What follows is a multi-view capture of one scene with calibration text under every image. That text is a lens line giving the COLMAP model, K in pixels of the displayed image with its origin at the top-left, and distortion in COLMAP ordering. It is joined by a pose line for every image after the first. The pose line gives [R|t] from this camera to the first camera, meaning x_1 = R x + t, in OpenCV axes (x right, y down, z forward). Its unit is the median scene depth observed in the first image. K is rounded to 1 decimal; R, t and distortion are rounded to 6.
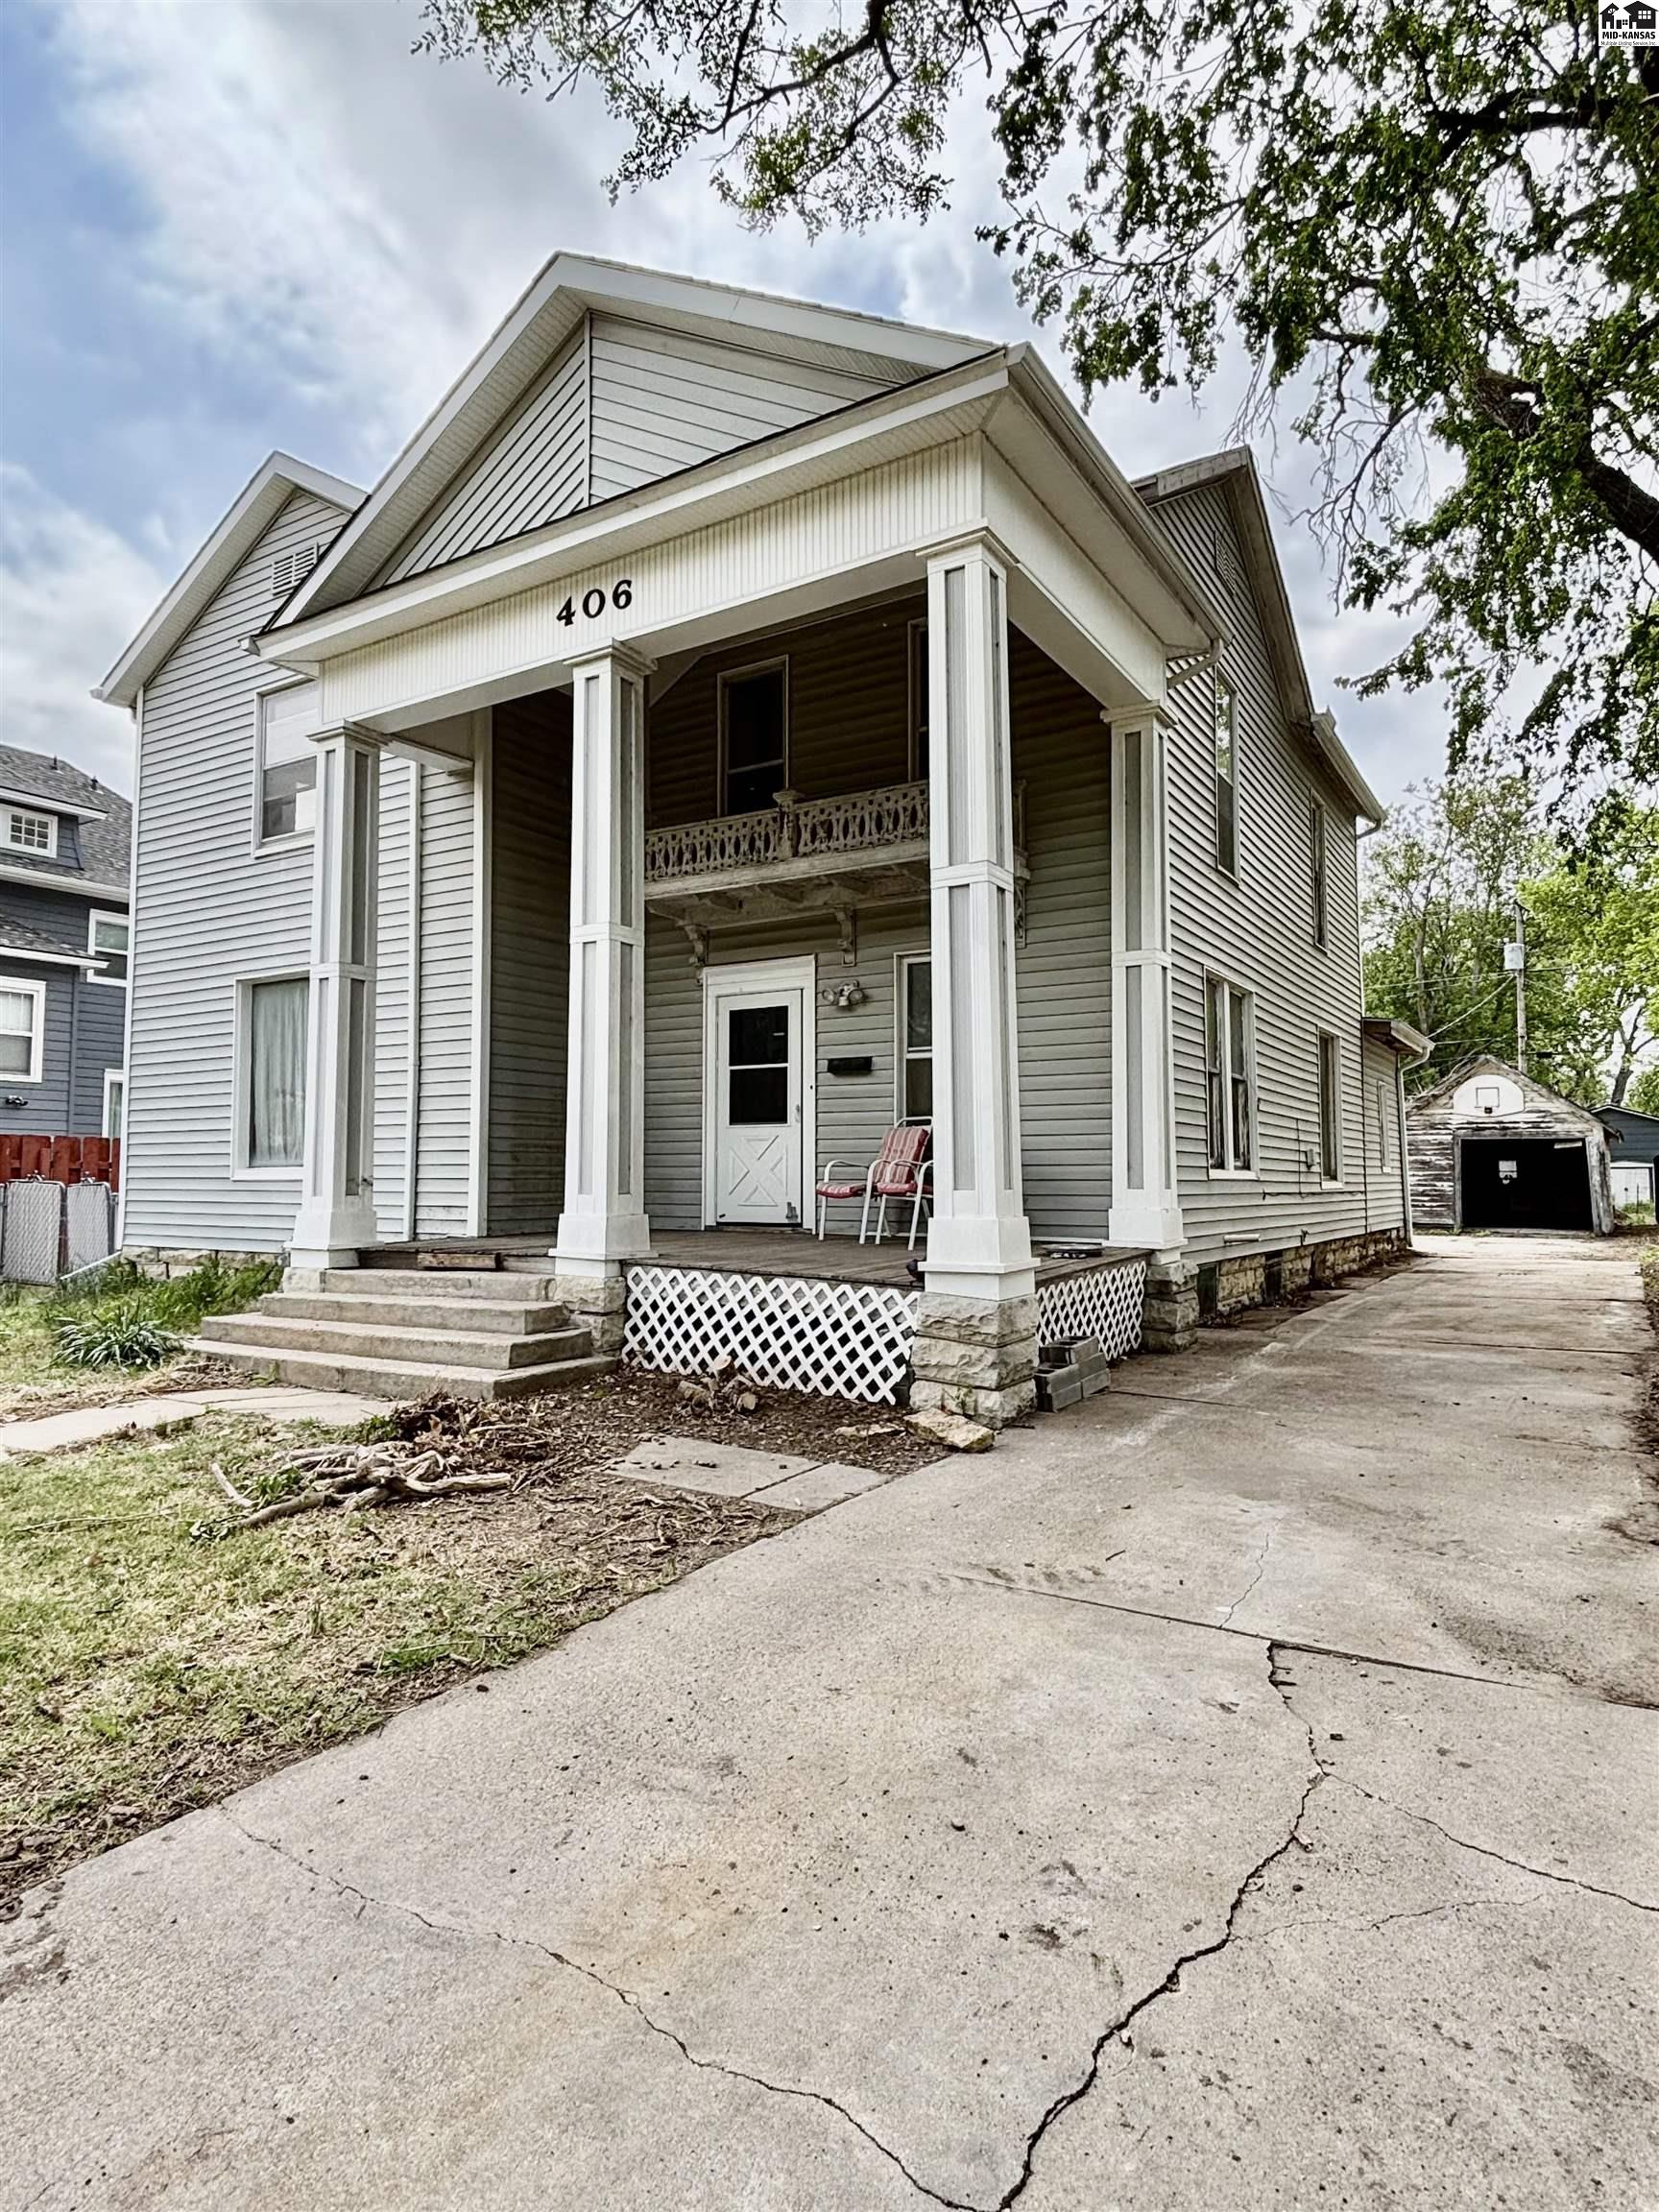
lens RADIAL K [[1282.7, 0, 844.8], [0, 1282.7, 1114.4], [0, 0, 1]] dist [0.007656, -0.000531]
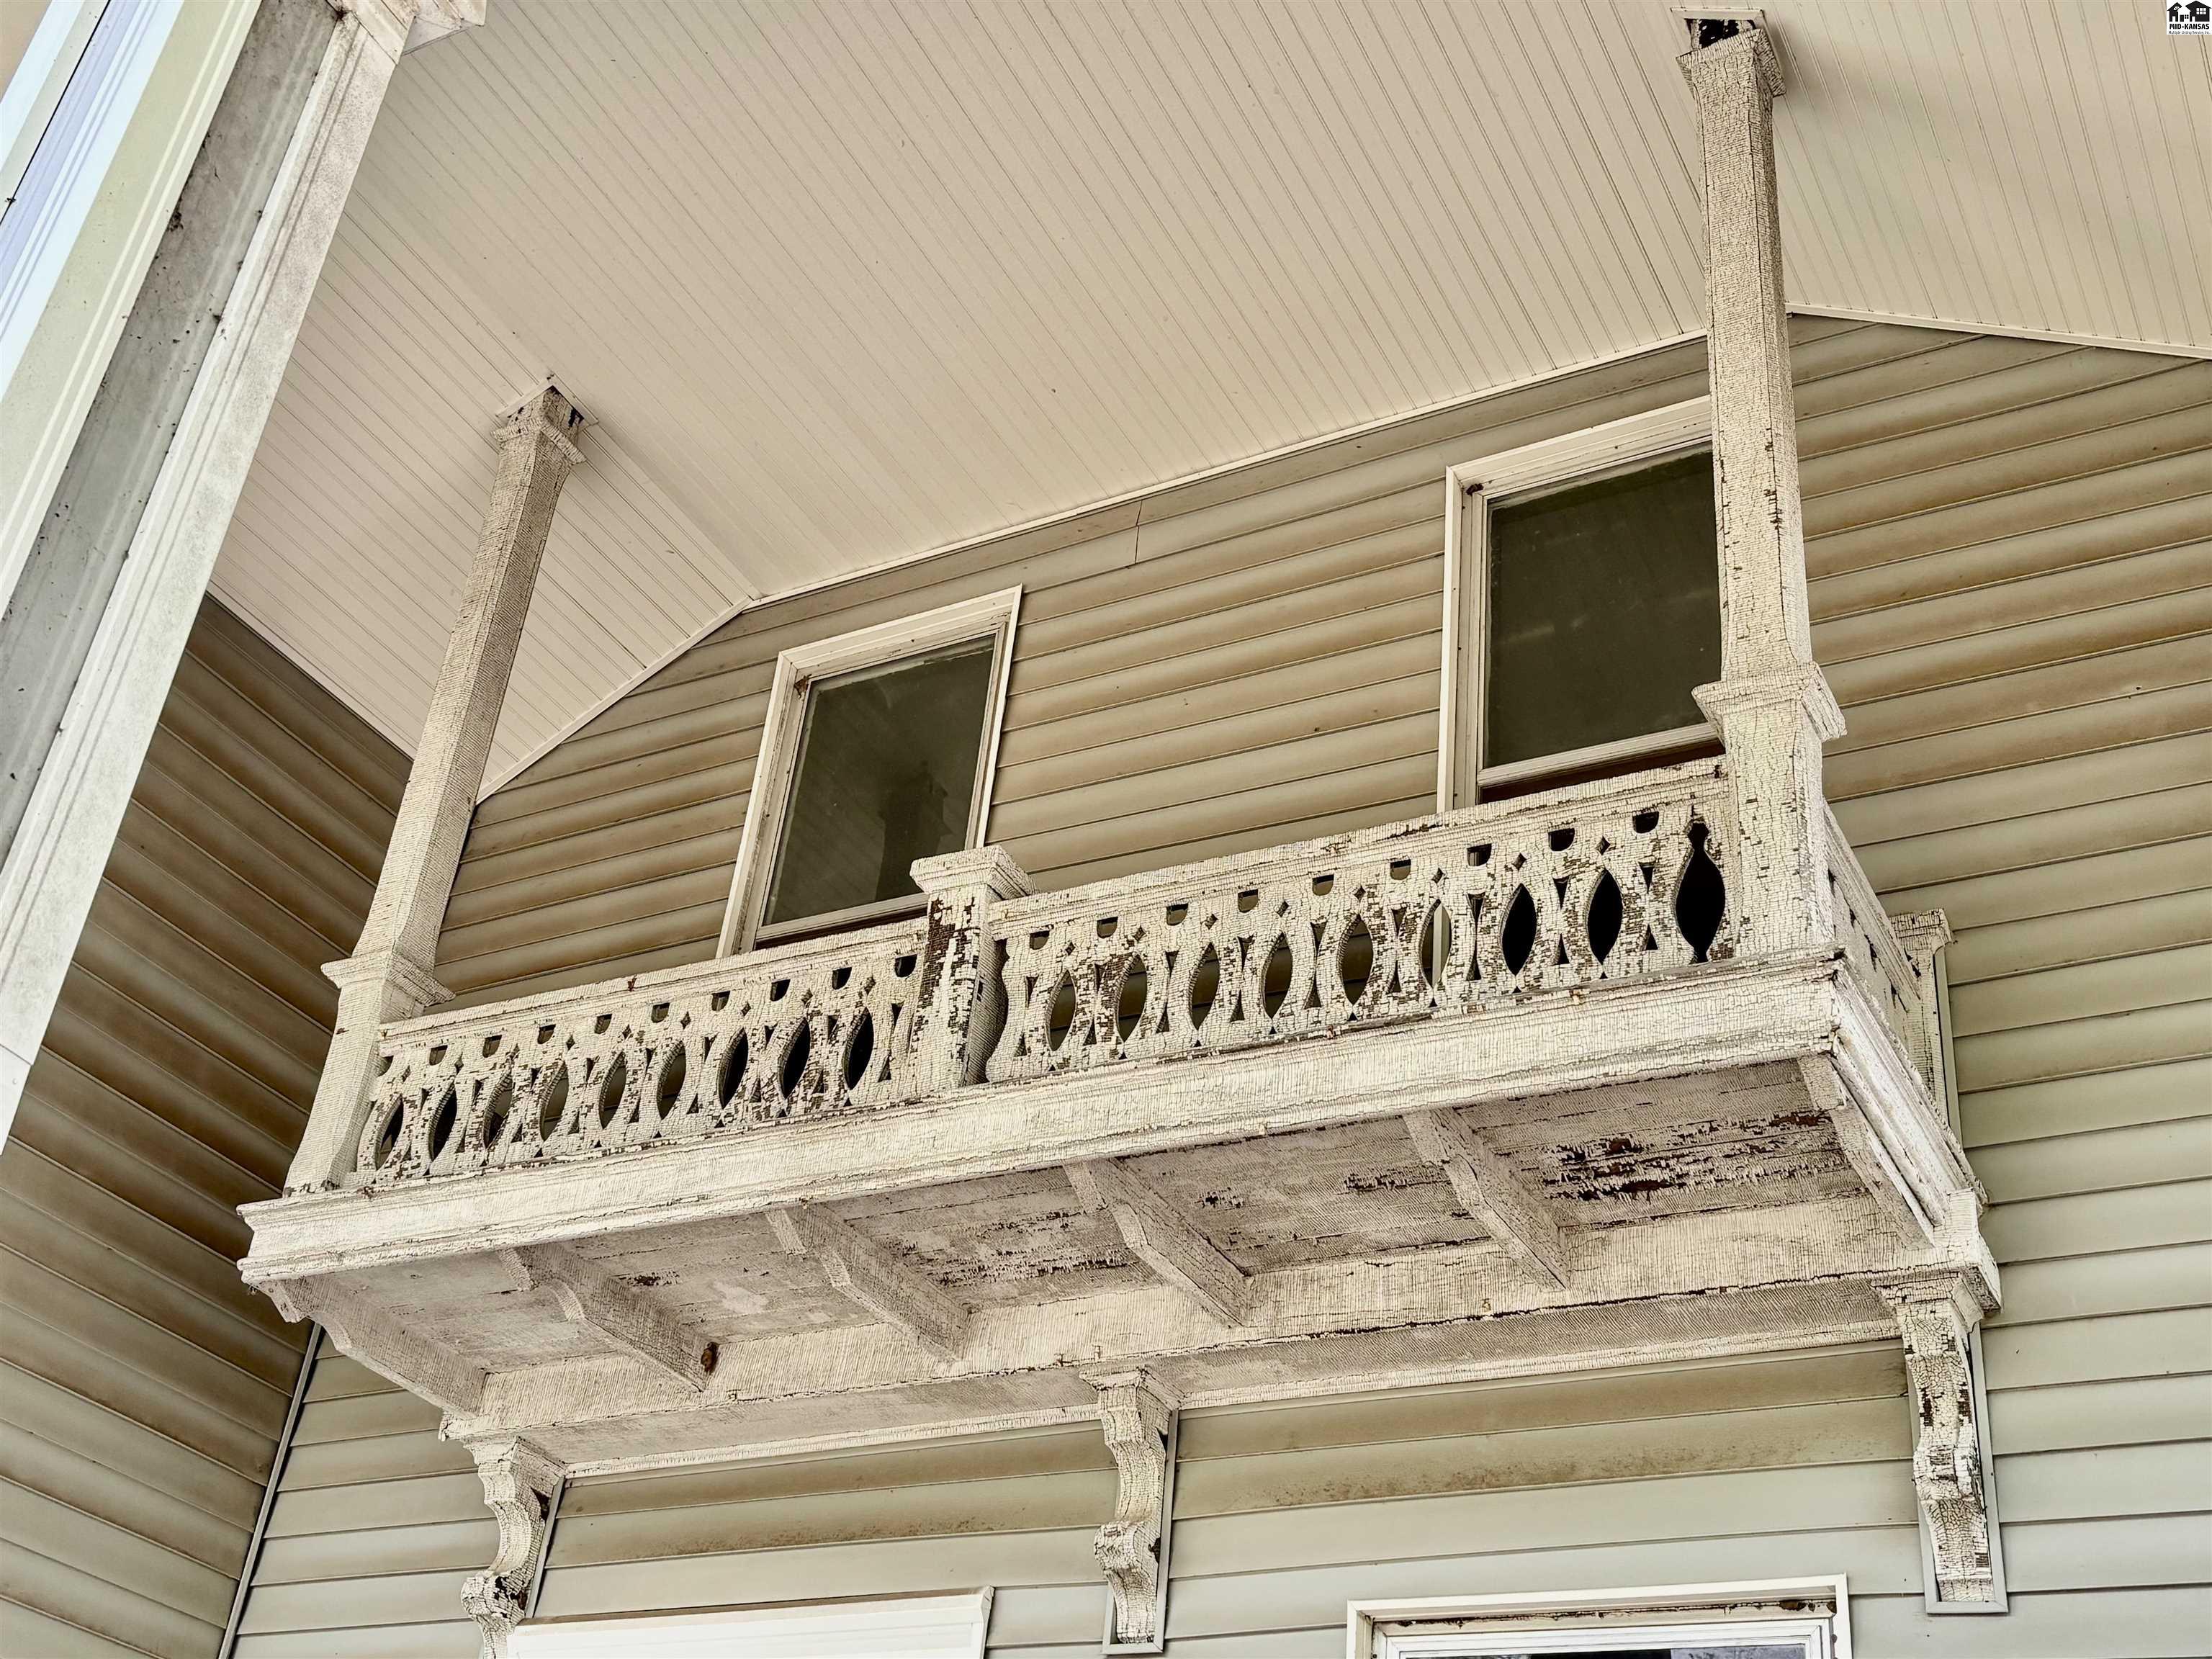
lens RADIAL K [[2530.8, 0, 1110.7], [0, 2530.8, 827.0], [0, 0, 1]] dist [0.111170, 0.000000]
pose [[0.993643, 0.112523, 0.003474, -0.021611], [-0.095727, 0.860759, -0.499930, -0.016505], [-0.059243, 0.496419, 0.866059, 0.605425]]
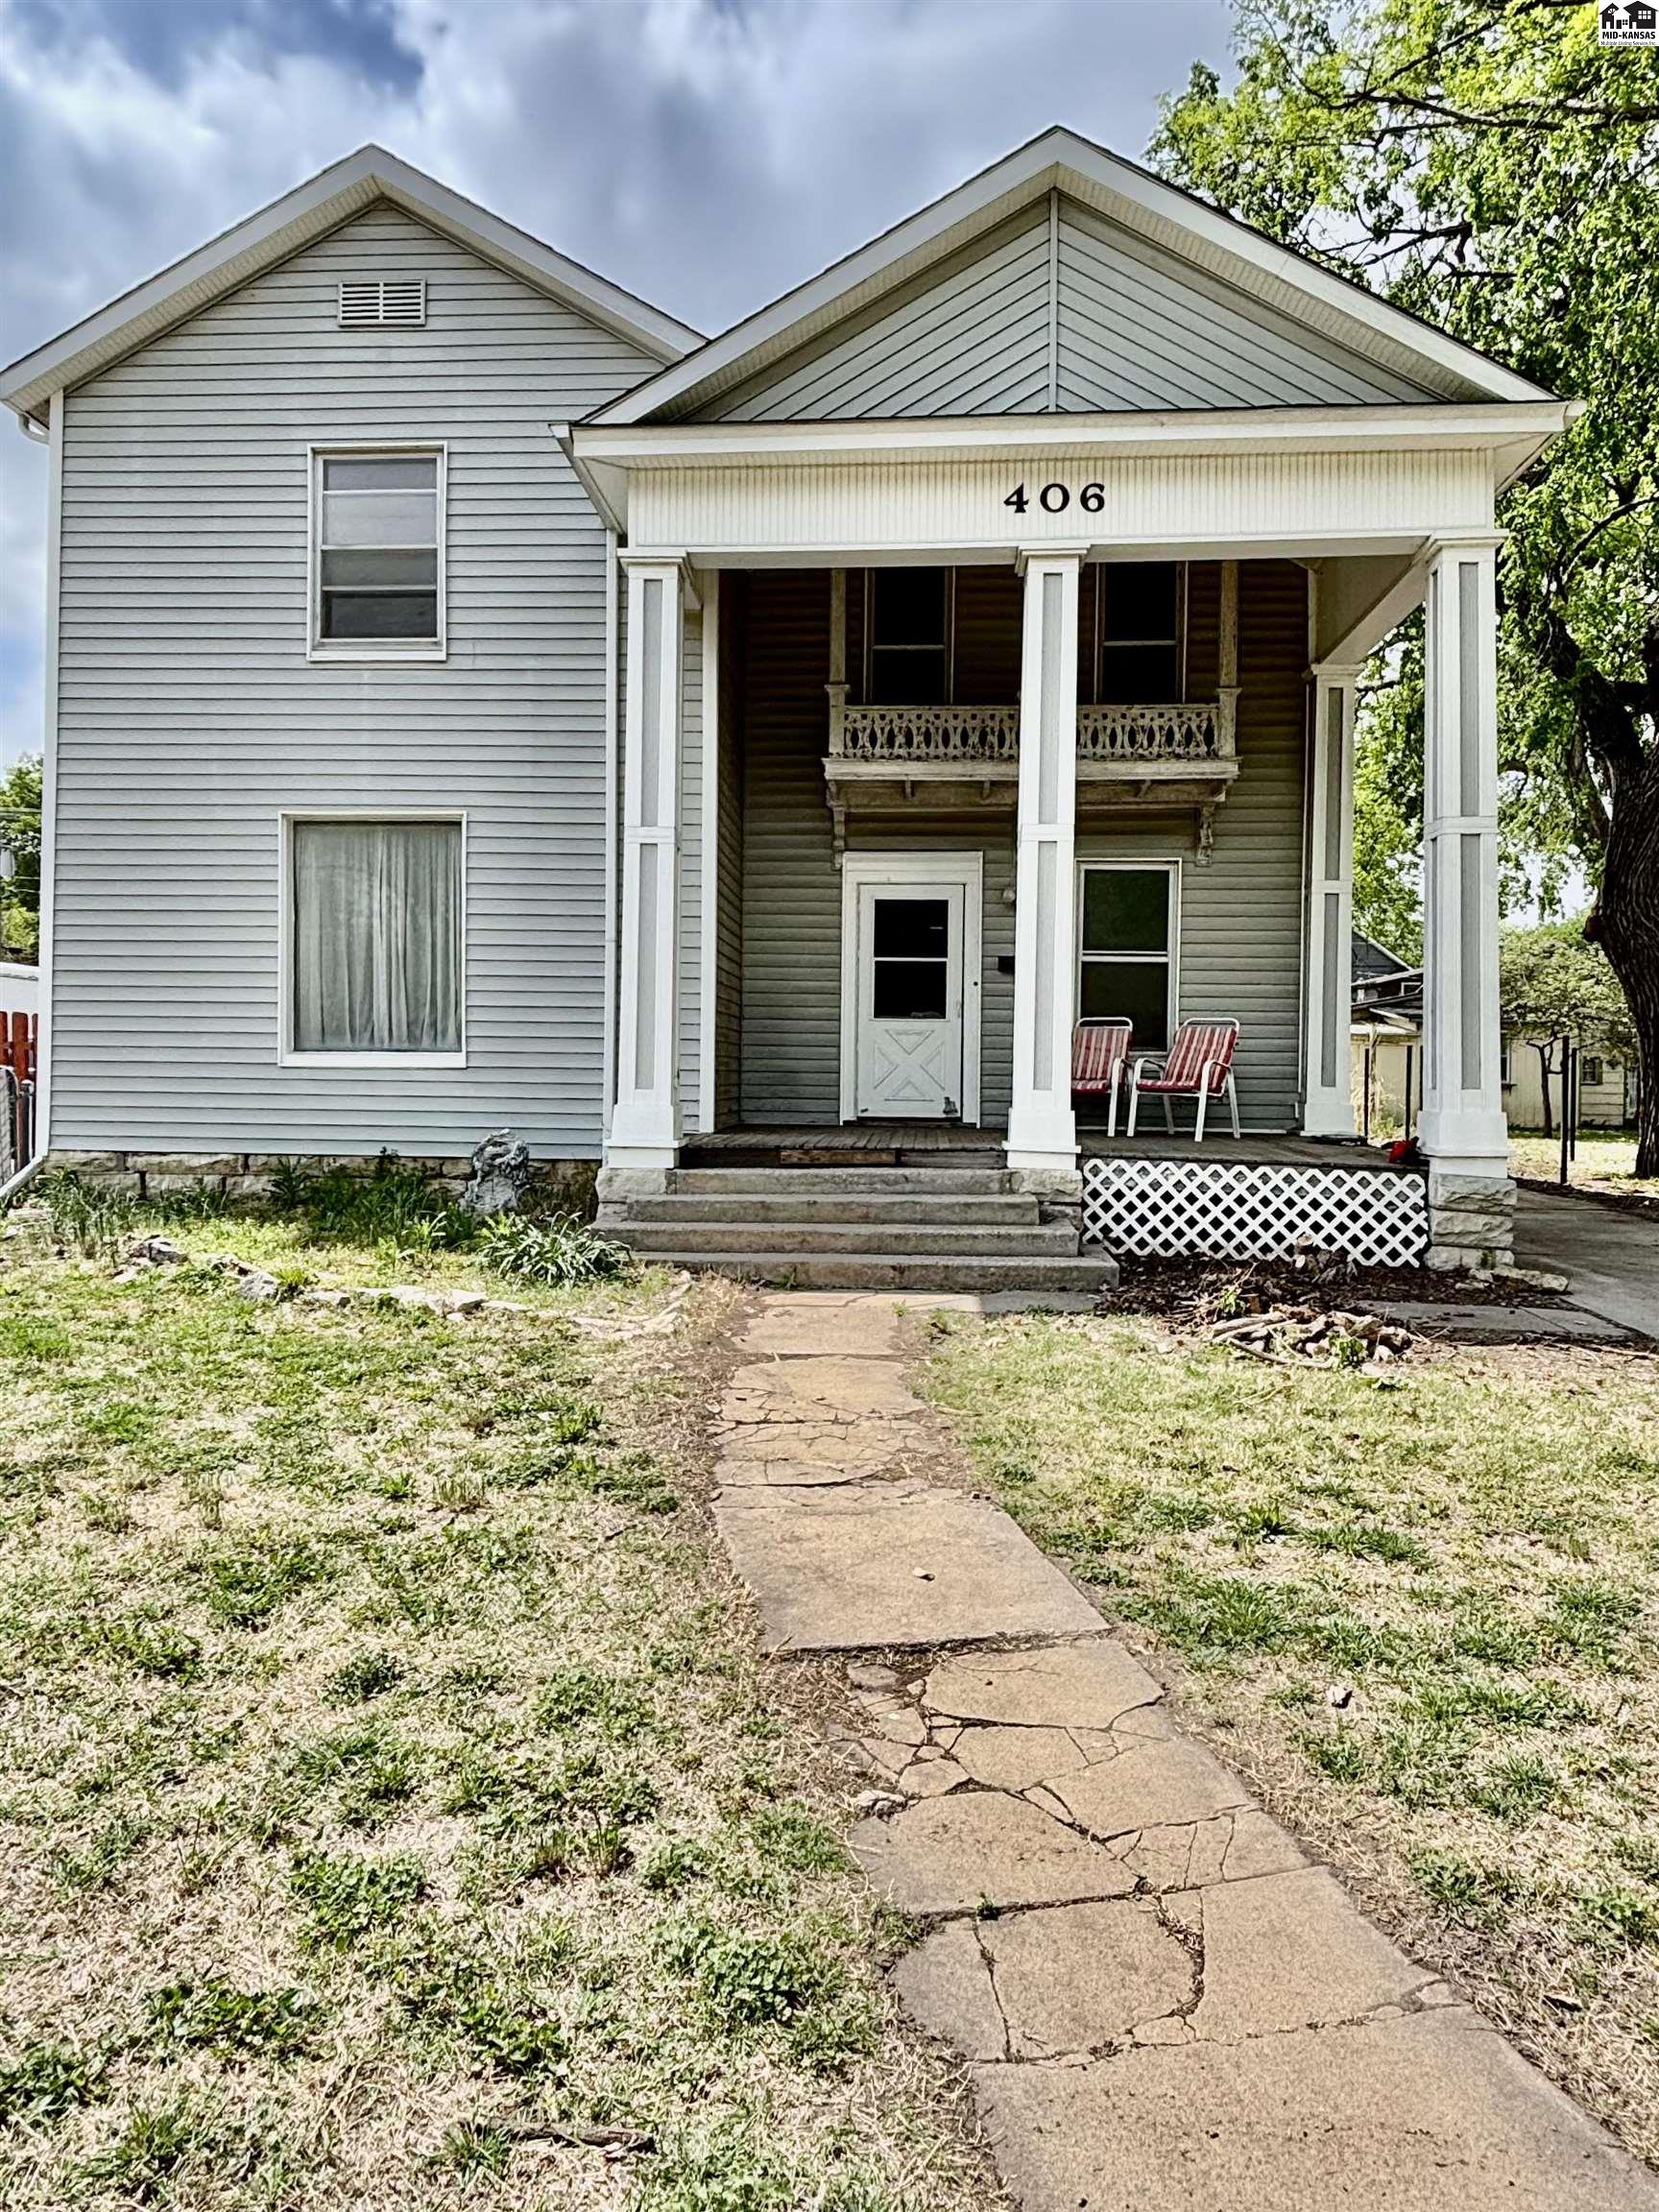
lens RADIAL K [[1464.6, 0, 827.1], [0, 1464.6, 1095.5], [0, 0, 1]] dist [0.019966, 0.000631]
pose [[0.885257, 0.004904, 0.465076, -0.761115], [-0.036230, 0.997633, 0.058443, 0.003791], [-0.463689, -0.068587, 0.883339, 0.036228]]
